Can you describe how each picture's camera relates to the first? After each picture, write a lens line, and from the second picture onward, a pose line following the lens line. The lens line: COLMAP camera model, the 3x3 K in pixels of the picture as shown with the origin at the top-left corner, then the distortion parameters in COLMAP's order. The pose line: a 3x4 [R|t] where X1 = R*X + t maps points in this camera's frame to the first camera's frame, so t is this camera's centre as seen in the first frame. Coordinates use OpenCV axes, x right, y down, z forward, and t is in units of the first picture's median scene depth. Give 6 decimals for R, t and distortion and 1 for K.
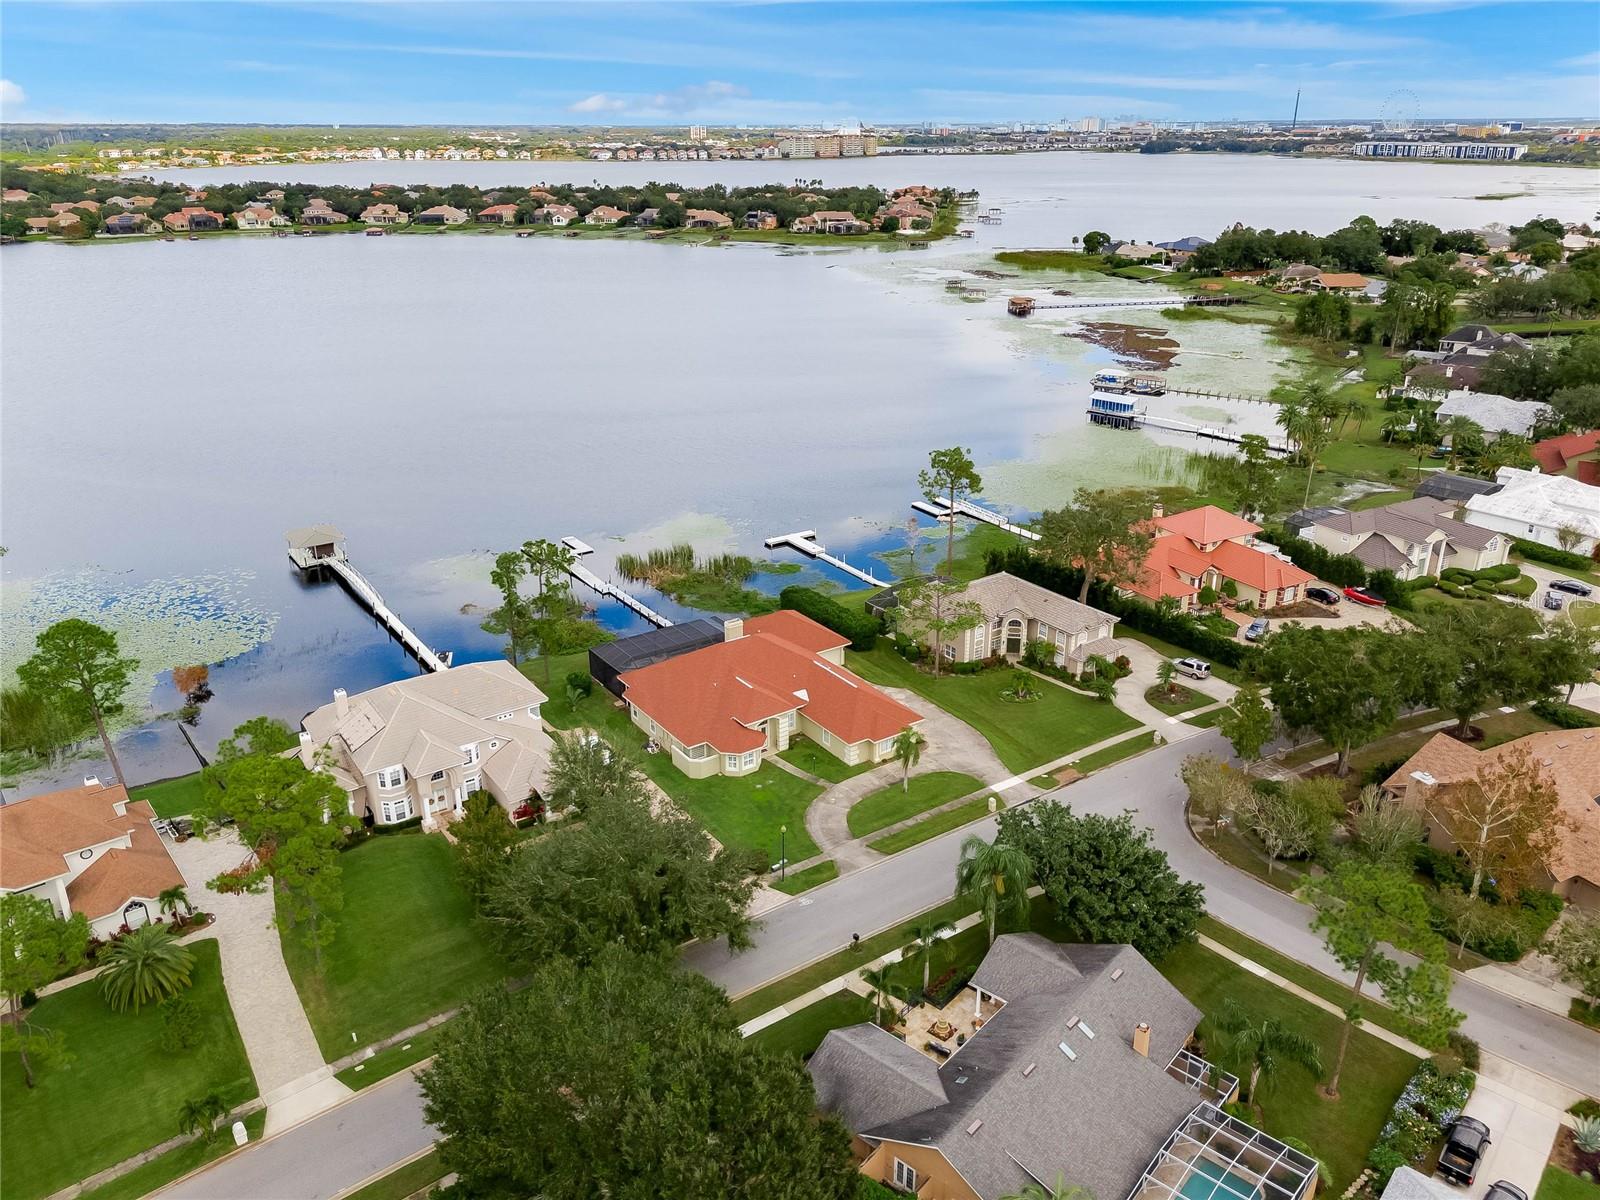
lens RADIAL K [[1186.1, 0, 800.0], [0, 1186.1, 600.0], [0, 0, 1]] dist [0.074515, -0.086025]
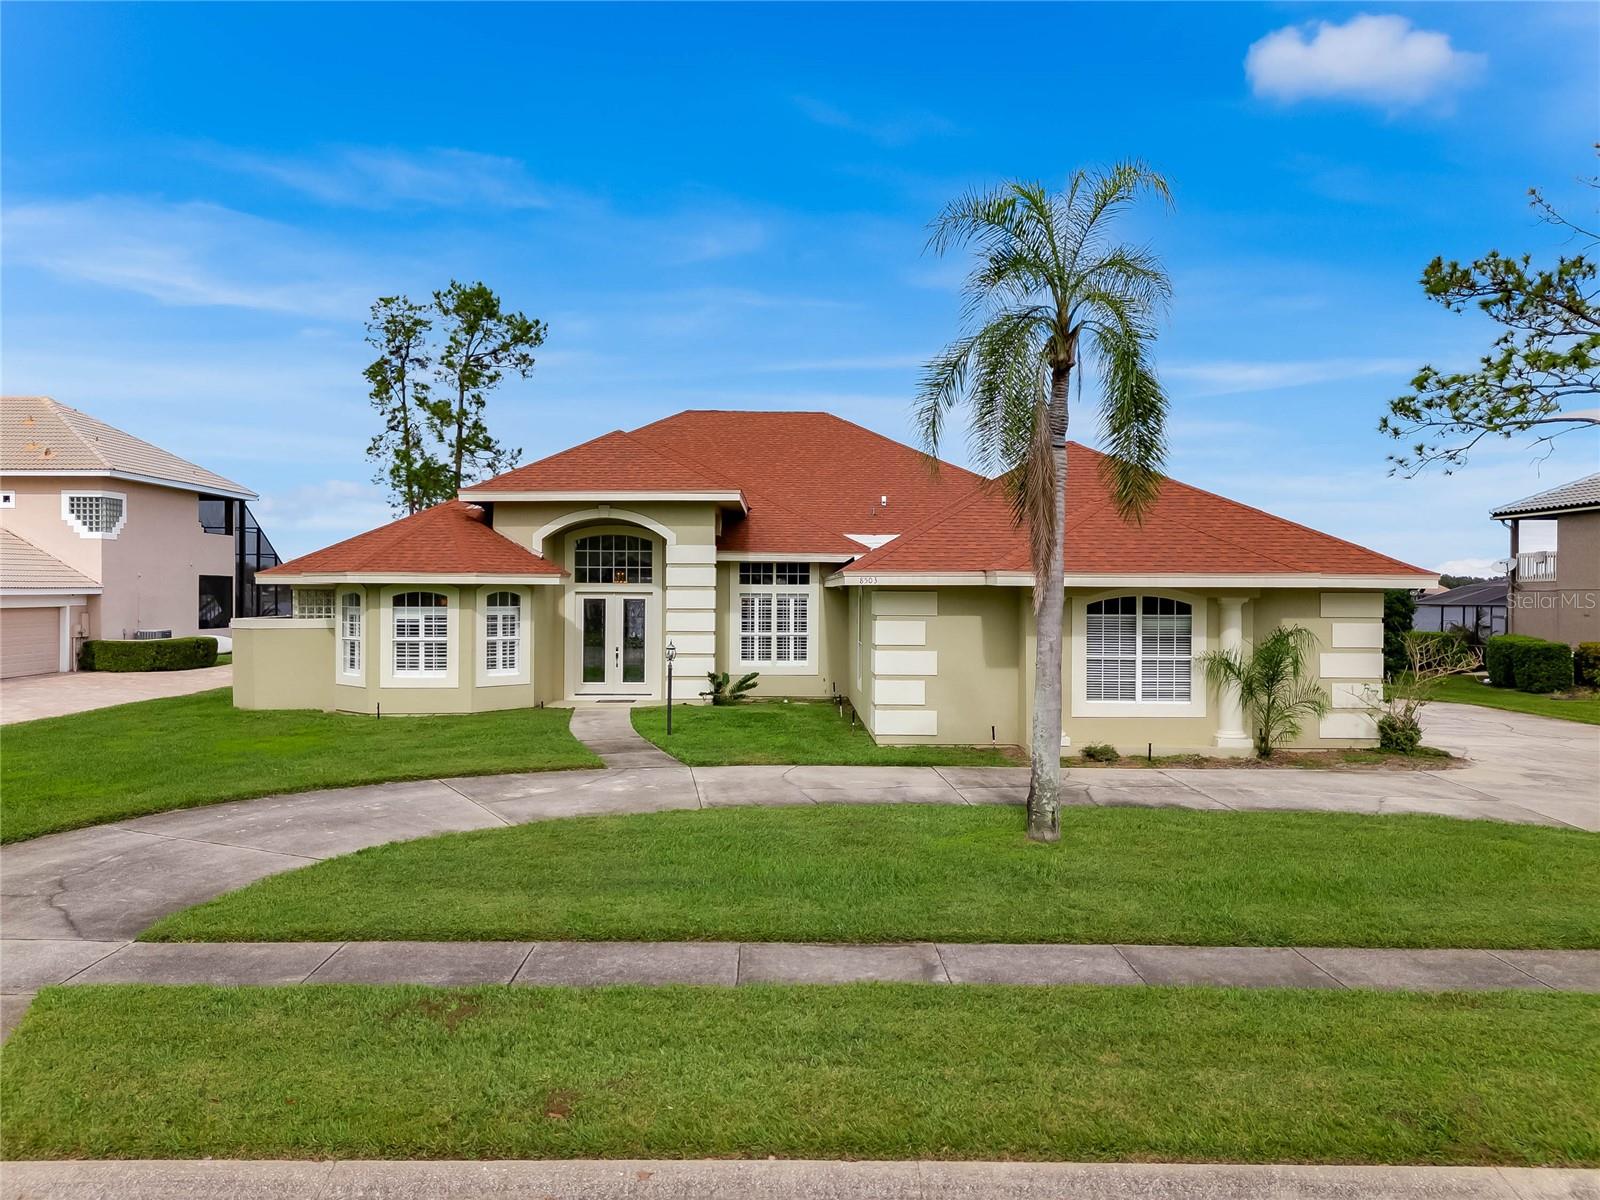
lens RADIAL K [[1186.1, 0, 800.0], [0, 1186.1, 600.0], [0, 0, 1]] dist [0.074515, -0.086025]
pose [[0.831390, 0.012530, -0.555549, 0.032221], [-0.216437, 0.928097, -0.302970, 0.044305], [0.511807, 0.372127, 0.774322, 0.217232]]
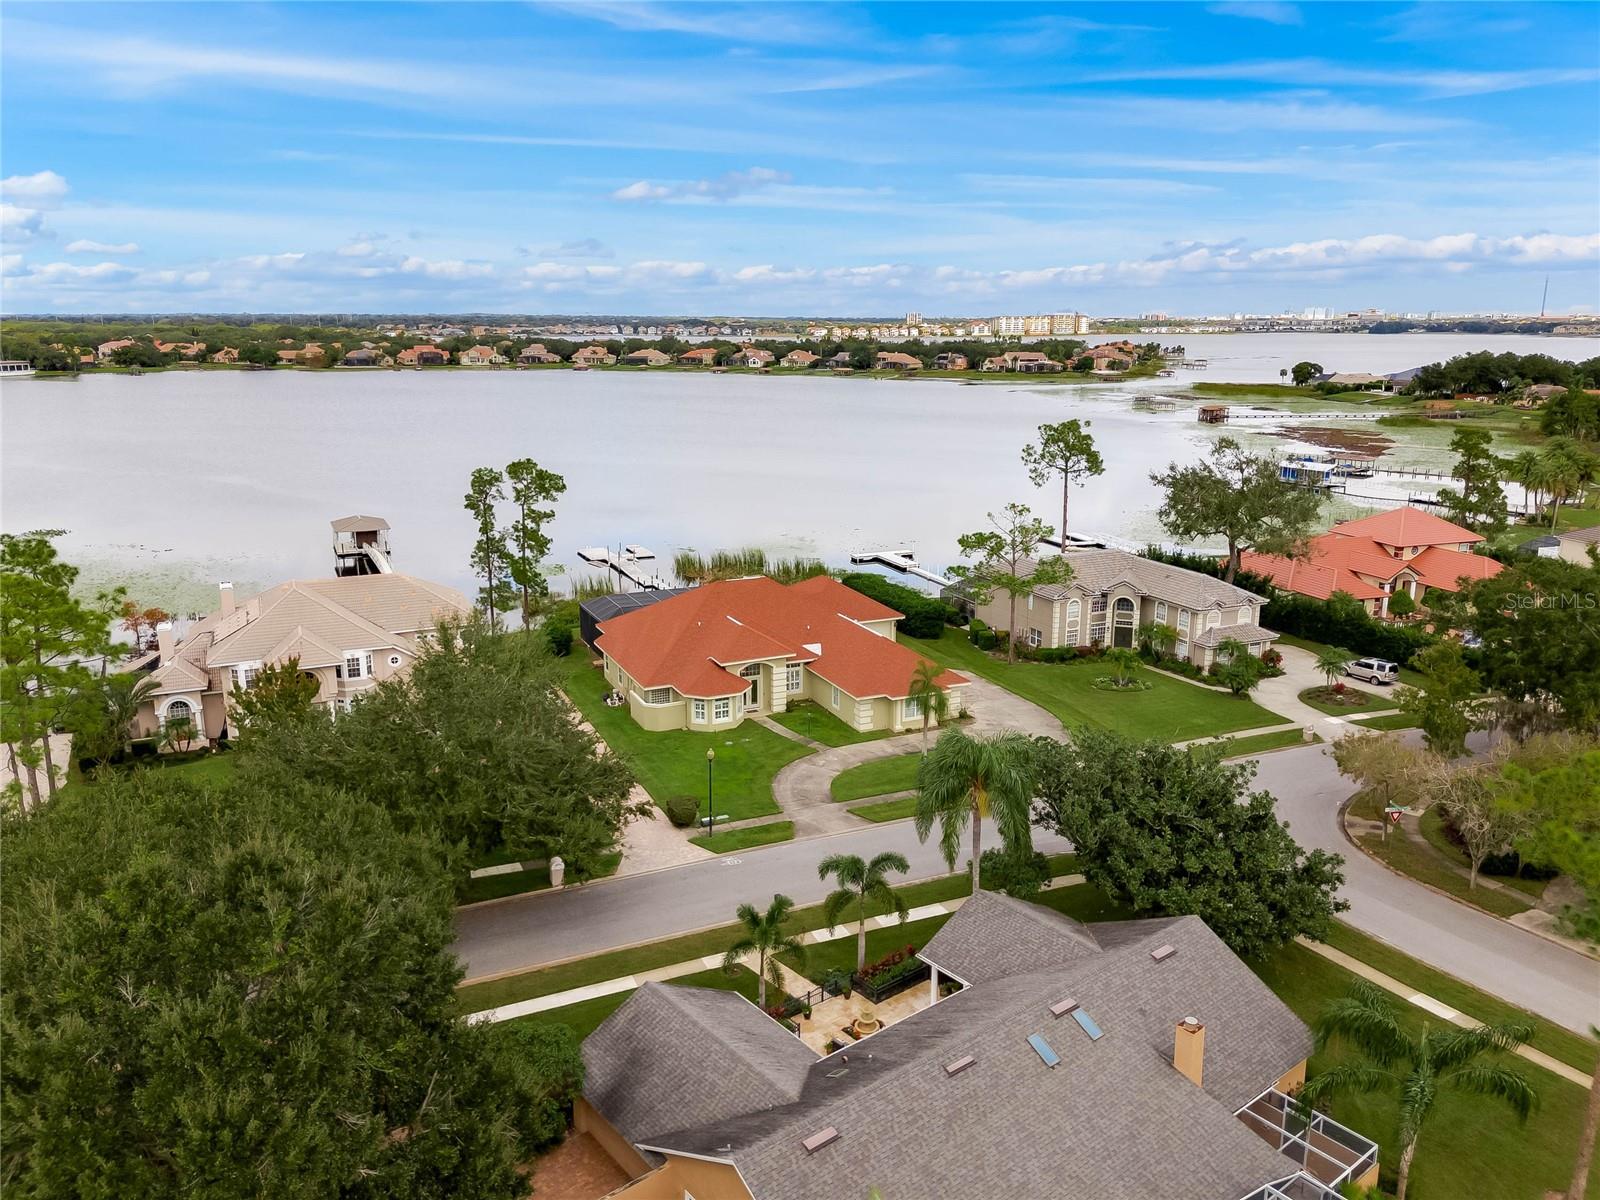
lens RADIAL K [[1186.1, 0, 800.0], [0, 1186.1, 600.0], [0, 0, 1]] dist [0.074515, -0.086025]
pose [[0.984340, 0.047531, -0.169750, 0.032056], [-0.072162, 0.987230, -0.142020, 0.042175], [0.160831, 0.152046, 0.975200, 0.067623]]
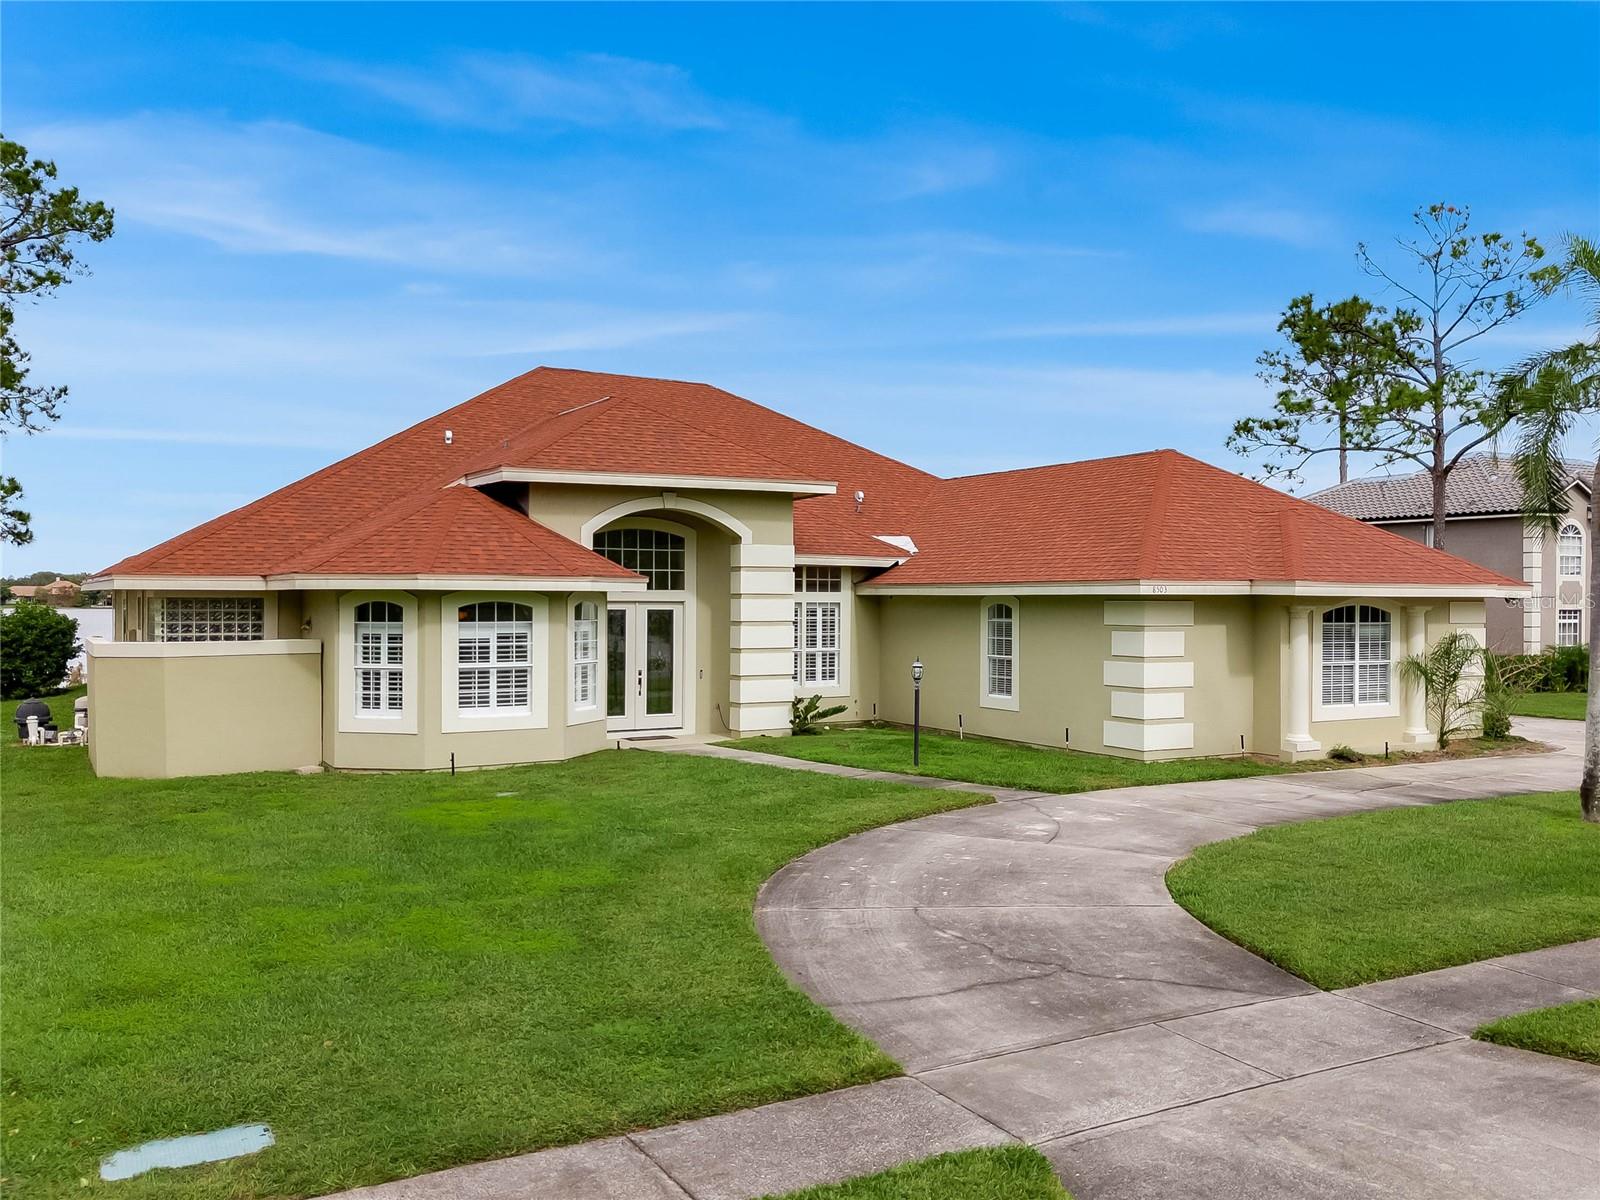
lens RADIAL K [[1414.3, 0, 959.9], [0, 1414.3, 601.6], [0, 0, 1]] dist [0.083192, -0.106242]
pose [[0.999640, 0.008898, -0.025305, 0.005570], [-0.017723, 0.927224, -0.374086, 0.048860], [0.020135, 0.374400, 0.927049, 0.206271]]
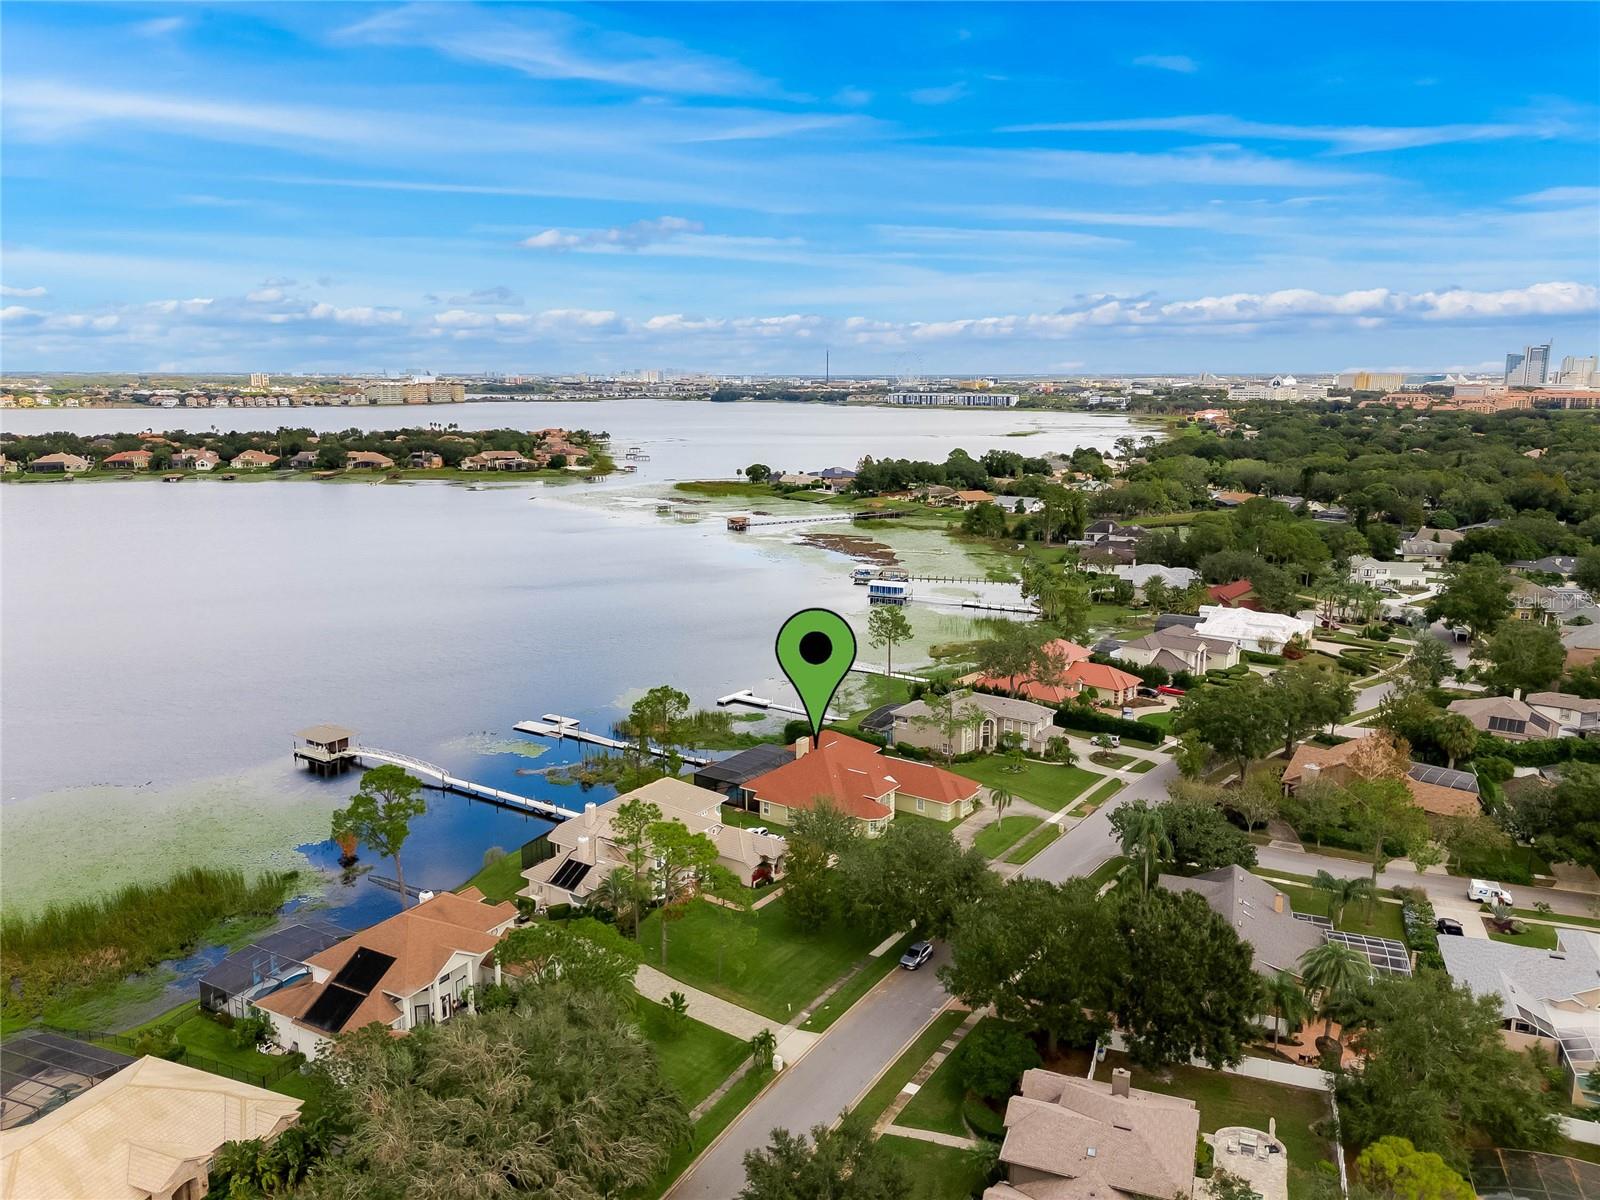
lens RADIAL K [[1186.1, 0, 800.0], [0, 1186.1, 600.0], [0, 0, 1]] dist [0.074515, -0.086025]
pose [[0.936464, -0.061085, 0.345404, -0.145607], [0.125649, 0.977792, -0.167737, 0.025120], [-0.327487, 0.200479, 0.923342, -0.065502]]
